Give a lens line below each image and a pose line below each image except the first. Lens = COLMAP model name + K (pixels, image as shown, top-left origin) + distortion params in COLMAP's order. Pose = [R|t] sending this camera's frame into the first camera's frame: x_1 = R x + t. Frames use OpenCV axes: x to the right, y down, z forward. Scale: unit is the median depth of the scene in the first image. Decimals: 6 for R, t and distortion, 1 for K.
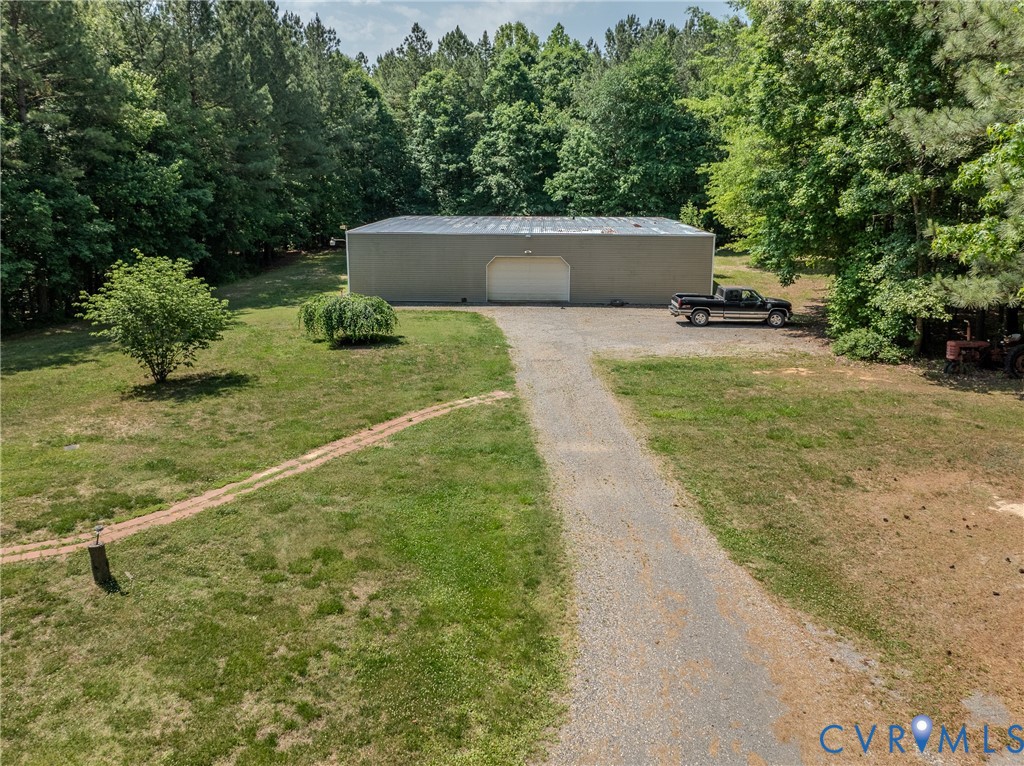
lens RADIAL K [[727.3, 0, 512.0], [0, 727.3, 383.0], [0, 0, 1]] dist [-0.034990, -0.000794]
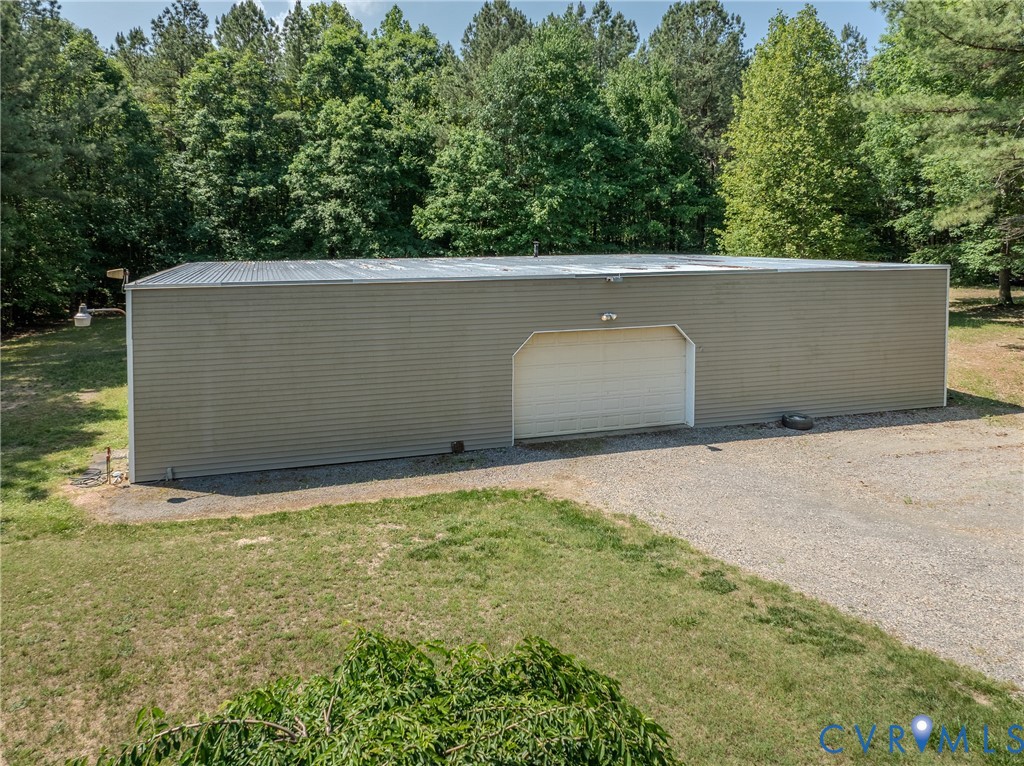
lens RADIAL K [[784.7, 0, 511.6], [0, 784.7, 272.9], [0, 0, 1]] dist [-0.001293, 0.001342]
pose [[0.945998, -0.030107, 0.322770, -0.095277], [0.102664, 0.972251, -0.210208, -0.062865], [-0.307485, 0.231993, 0.922839, 0.321145]]
